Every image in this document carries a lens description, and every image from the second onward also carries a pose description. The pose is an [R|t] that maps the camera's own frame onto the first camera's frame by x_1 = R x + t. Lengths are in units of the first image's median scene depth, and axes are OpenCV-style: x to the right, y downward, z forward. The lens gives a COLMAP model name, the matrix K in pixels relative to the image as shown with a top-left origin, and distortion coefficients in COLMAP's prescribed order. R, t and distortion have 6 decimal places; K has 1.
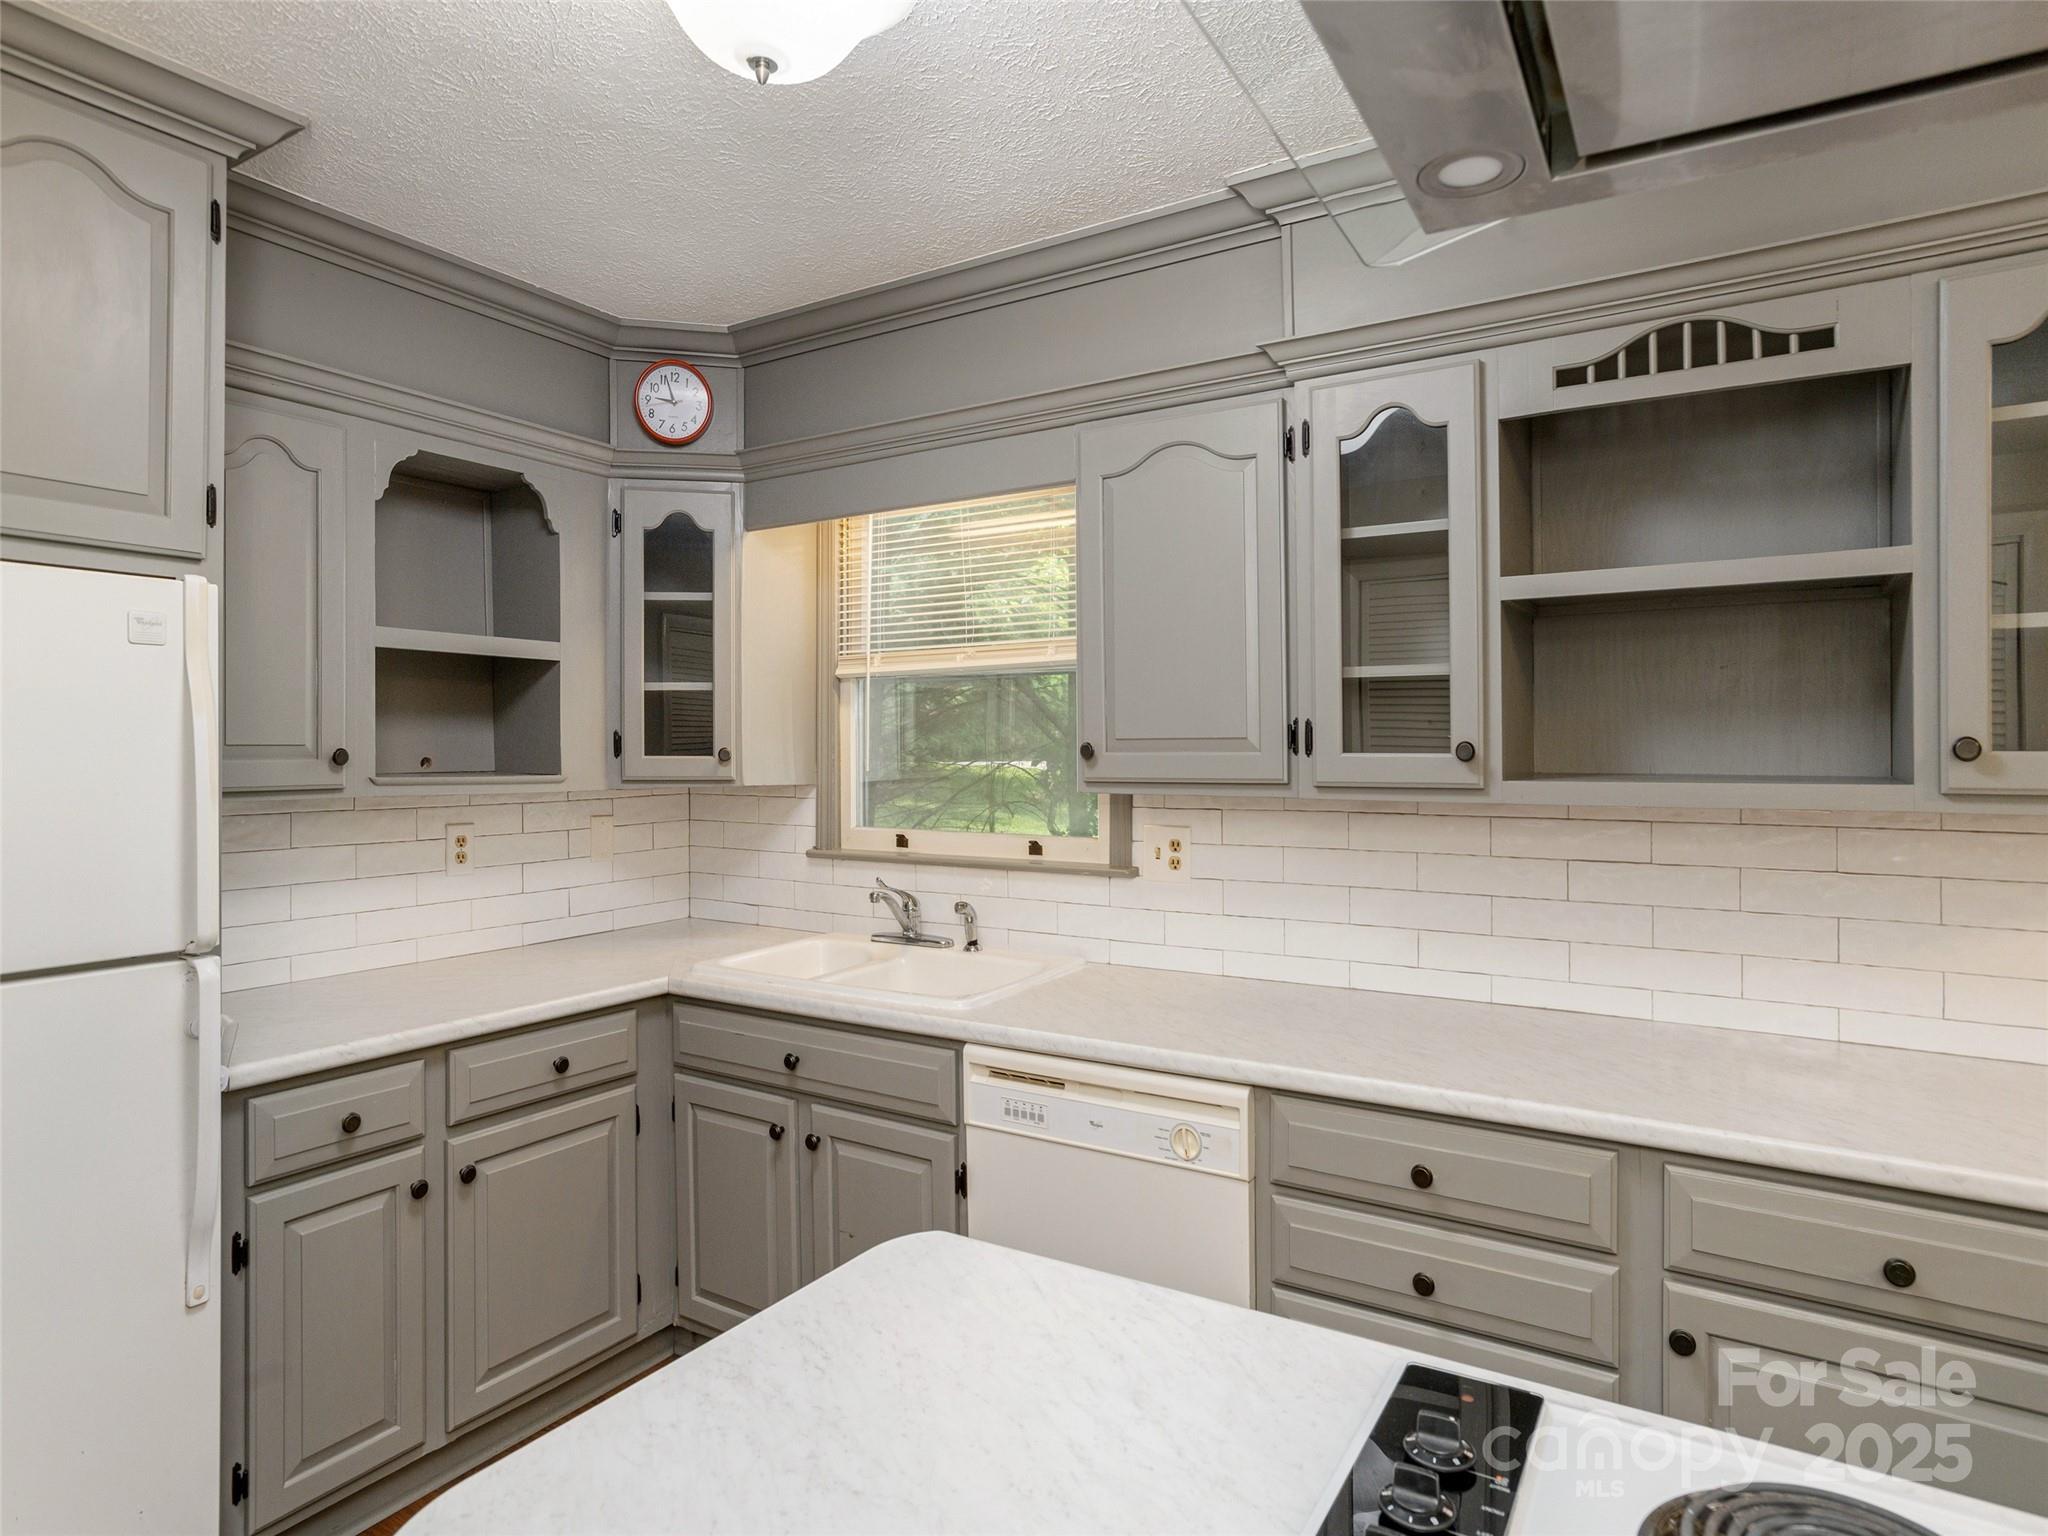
lens RADIAL K [[1138.8, 0, 1094.2], [0, 1138.8, 739.3], [0, 0, 1]] dist [-0.013312, 0.001044]
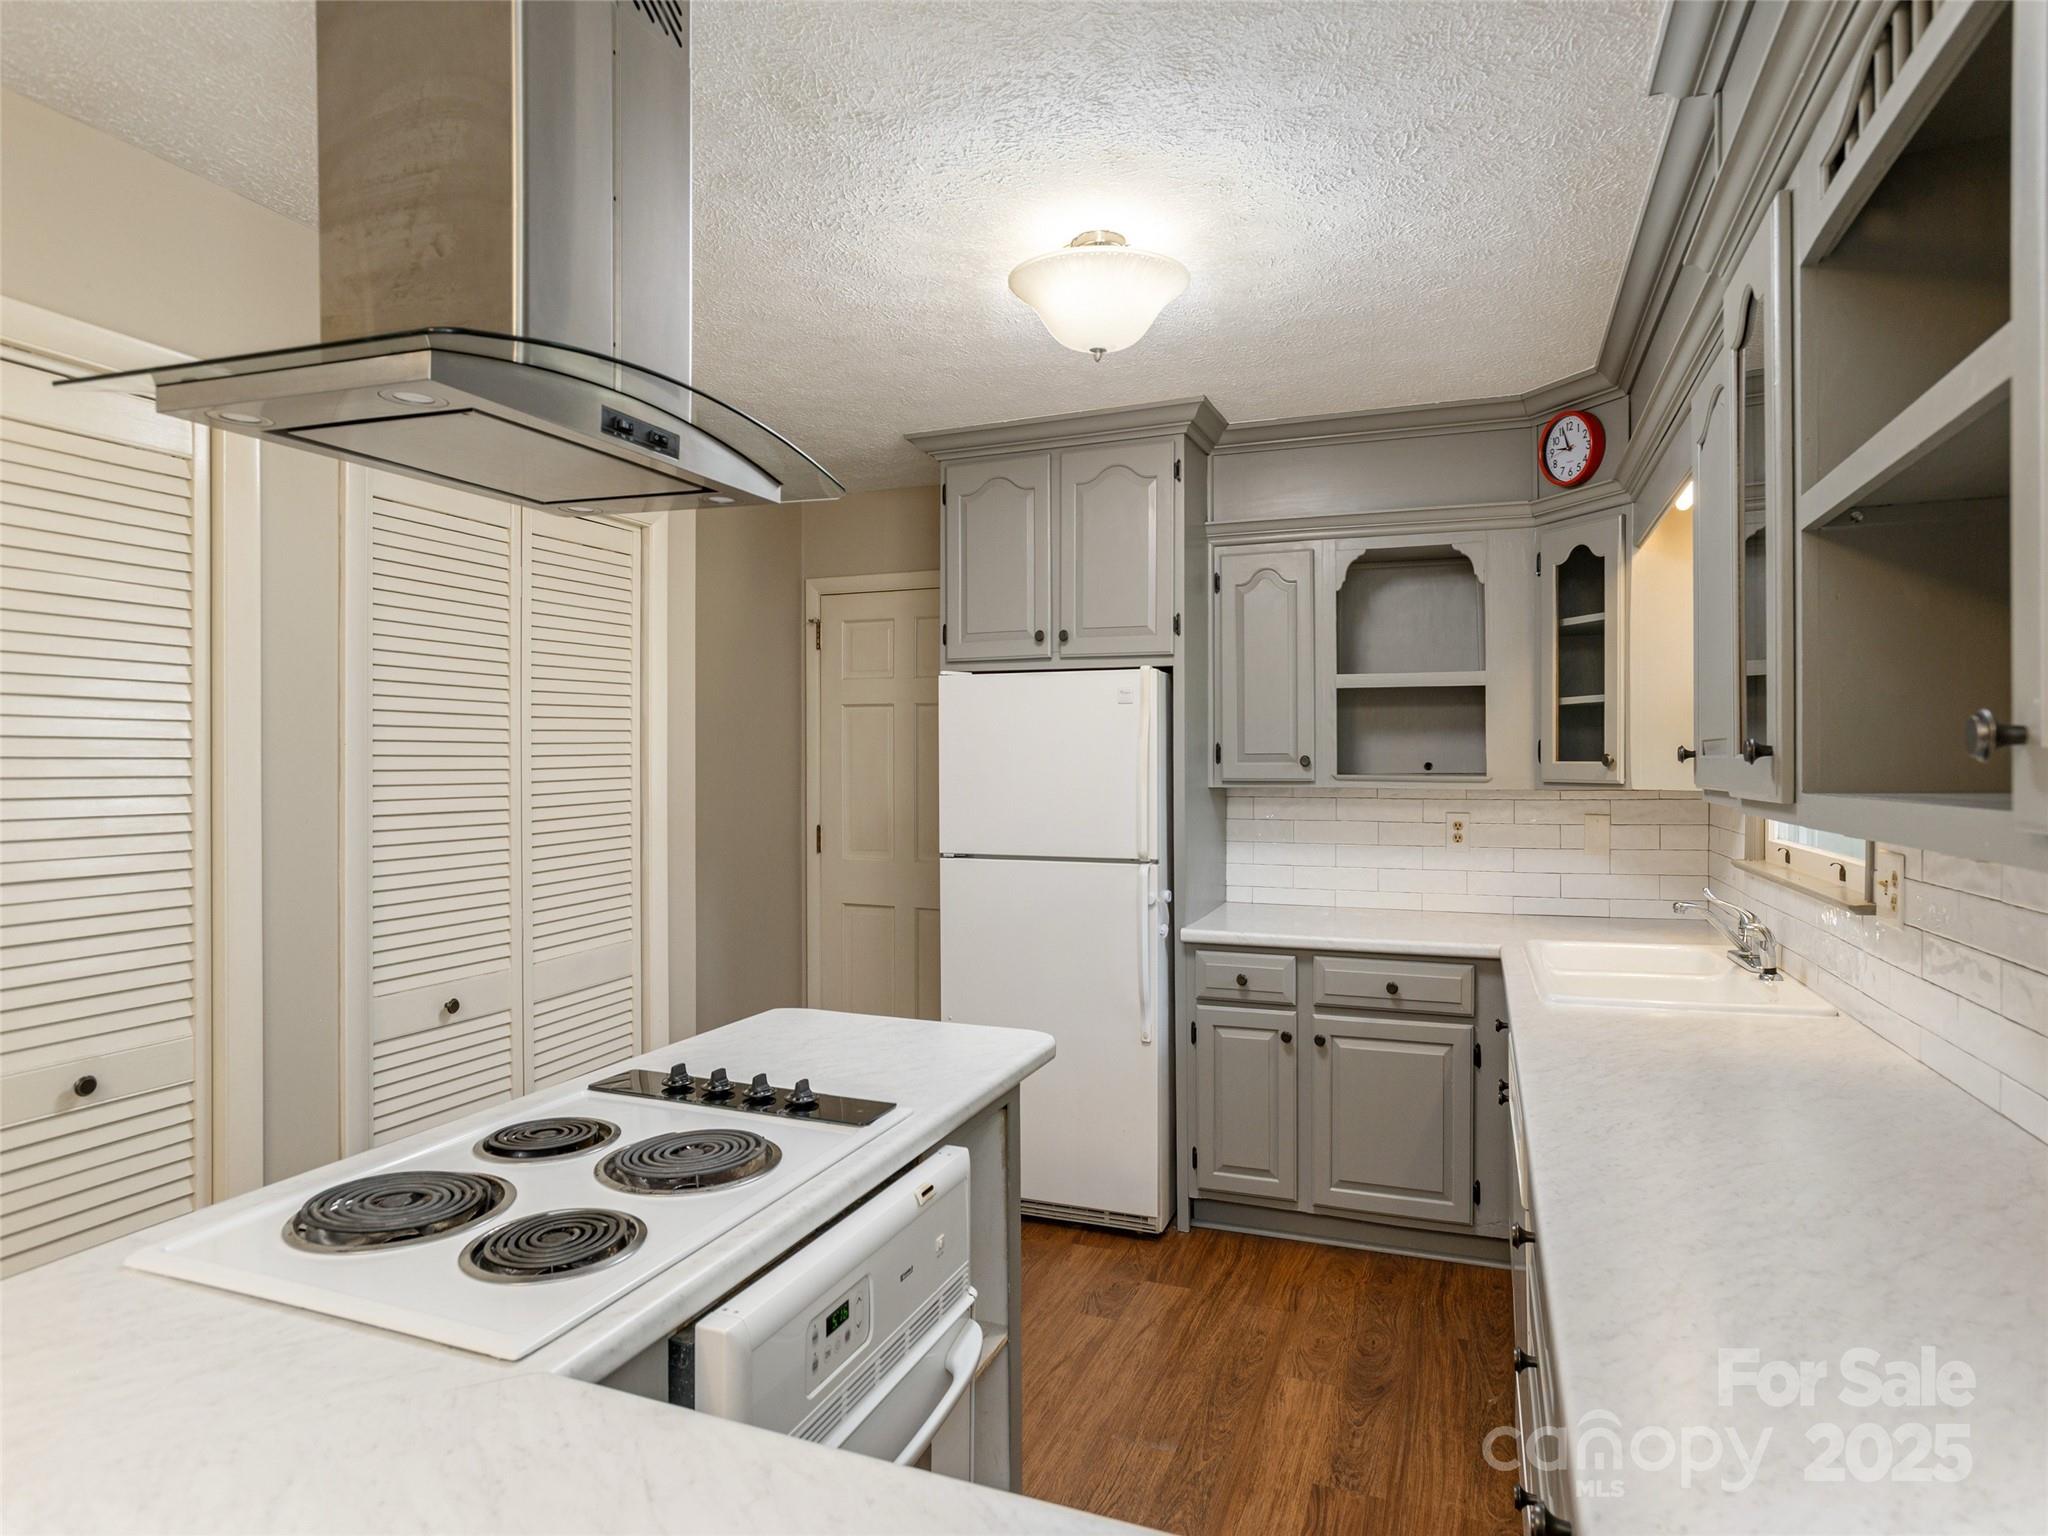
lens RADIAL K [[1081.6, 0, 976.5], [0, 1081.6, 771.4], [0, 0, 1]] dist [-0.023220, 0.000692]
pose [[0.139749, 0.007696, -0.990157, 0.713918], [0.005856, 0.999946, 0.008599, 0.013257], [0.990170, -0.007000, 0.139696, 0.318445]]
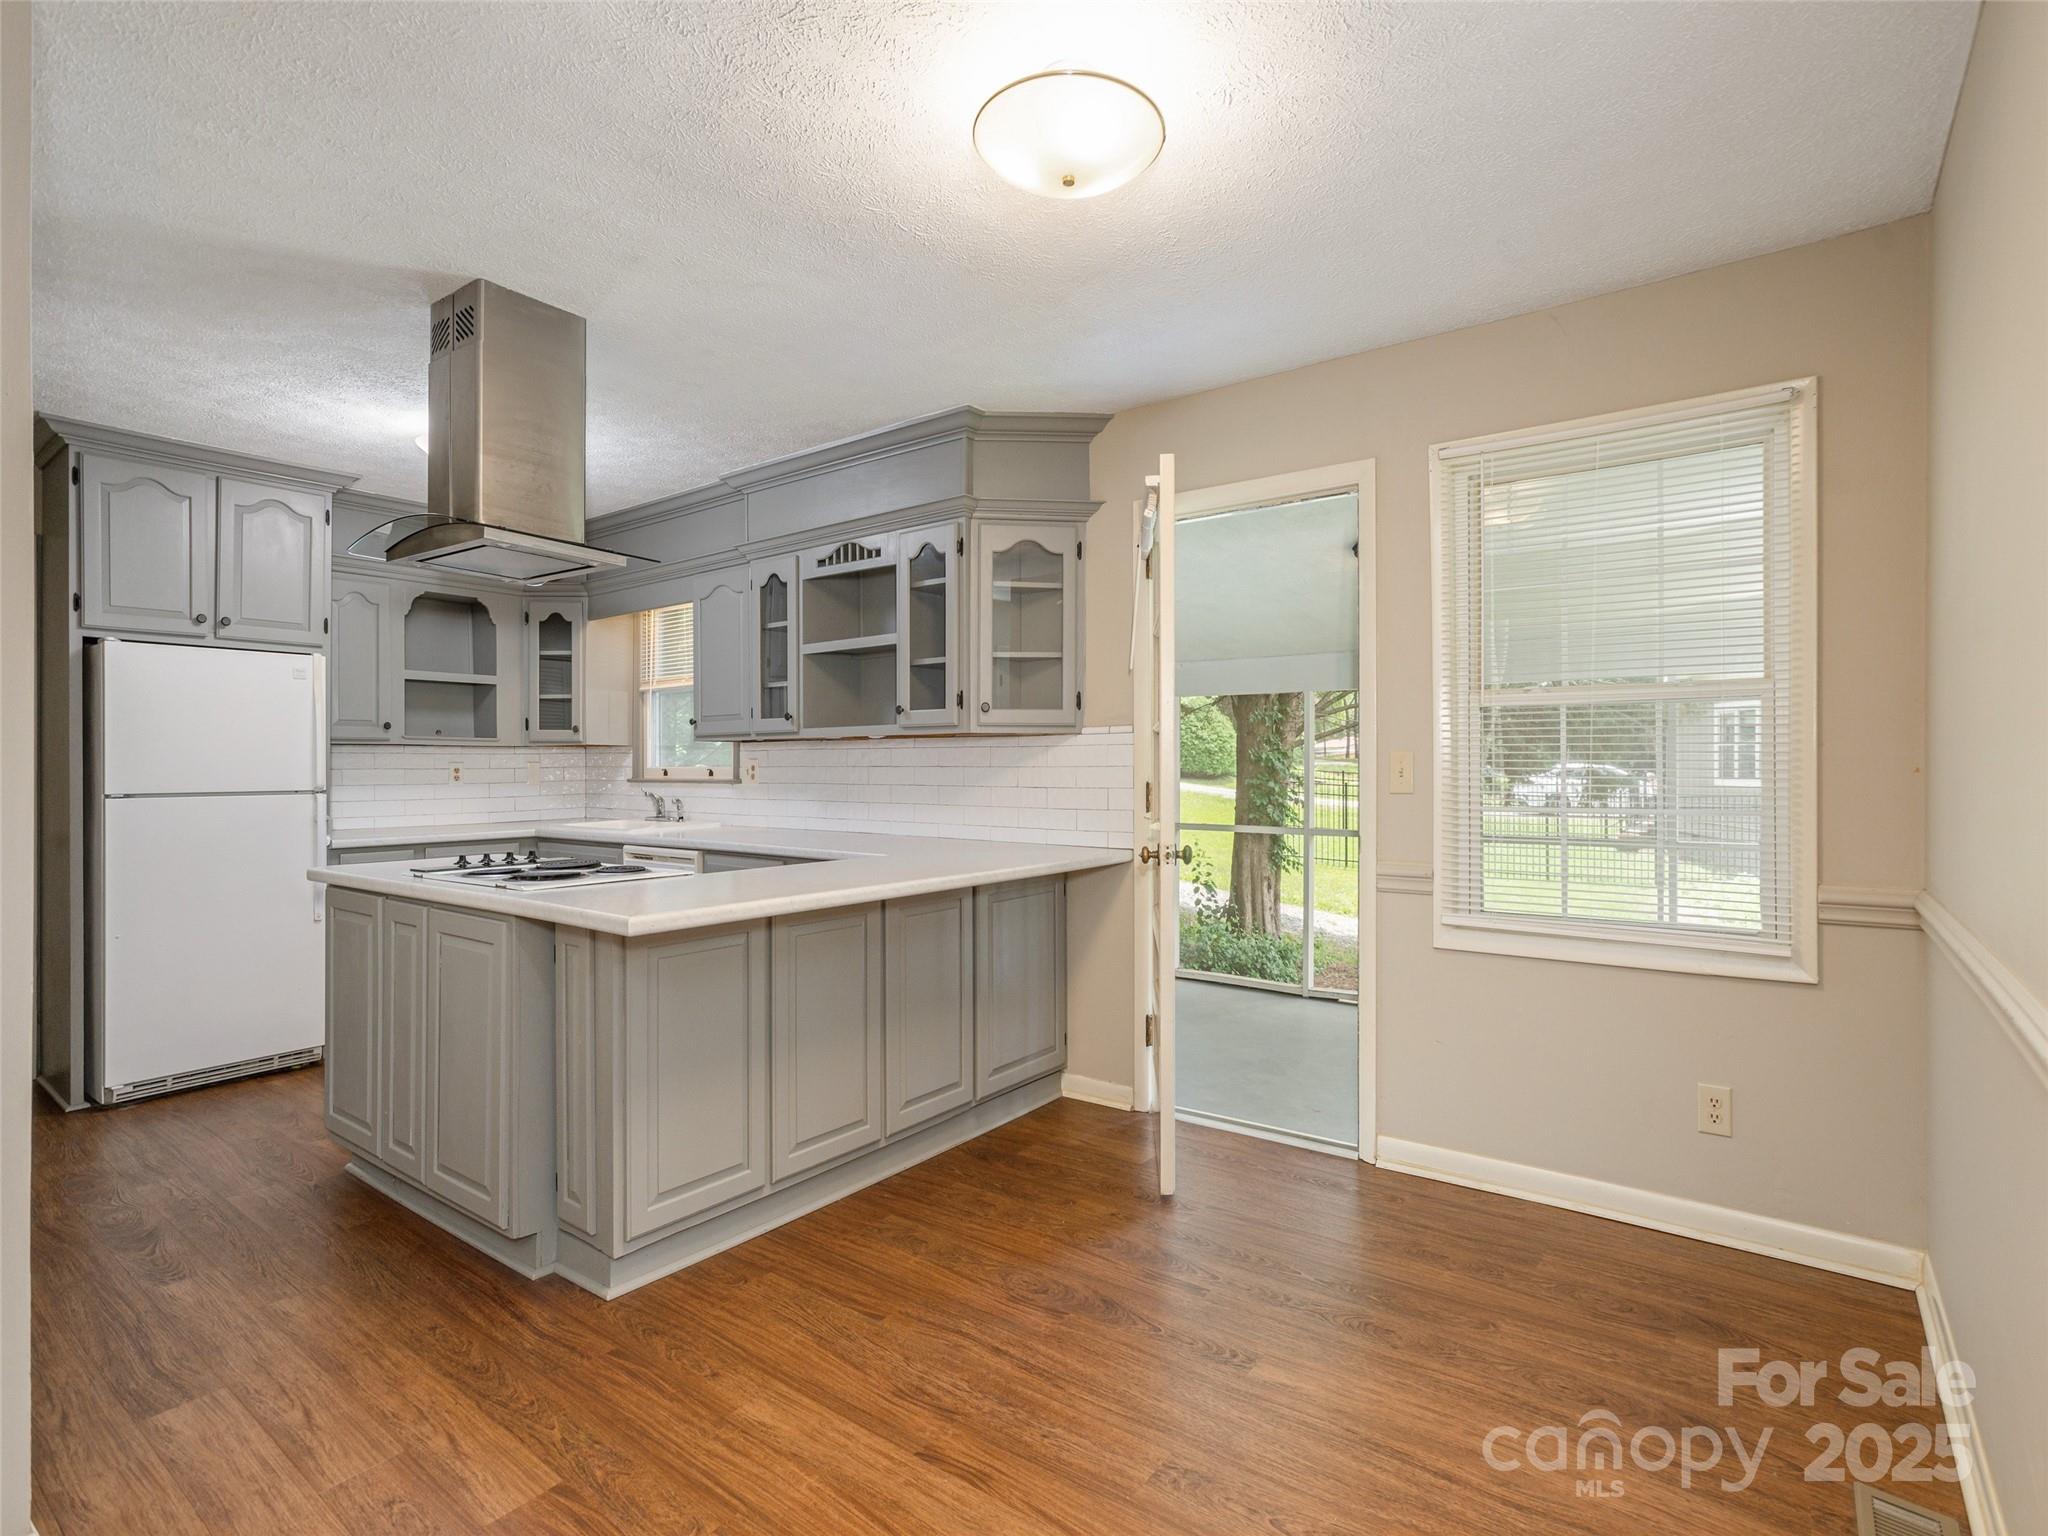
lens RADIAL K [[1003.3, 0, 1034.7], [0, 1003.3, 750.9], [0, 0, 1]] dist [-0.033148, 0.021813]
pose [[0.992665, -0.002217, -0.120874, 0.856728], [0.002002, 0.999996, -0.001907, 0.069674], [0.120878, 0.001651, 0.992666, -0.824976]]
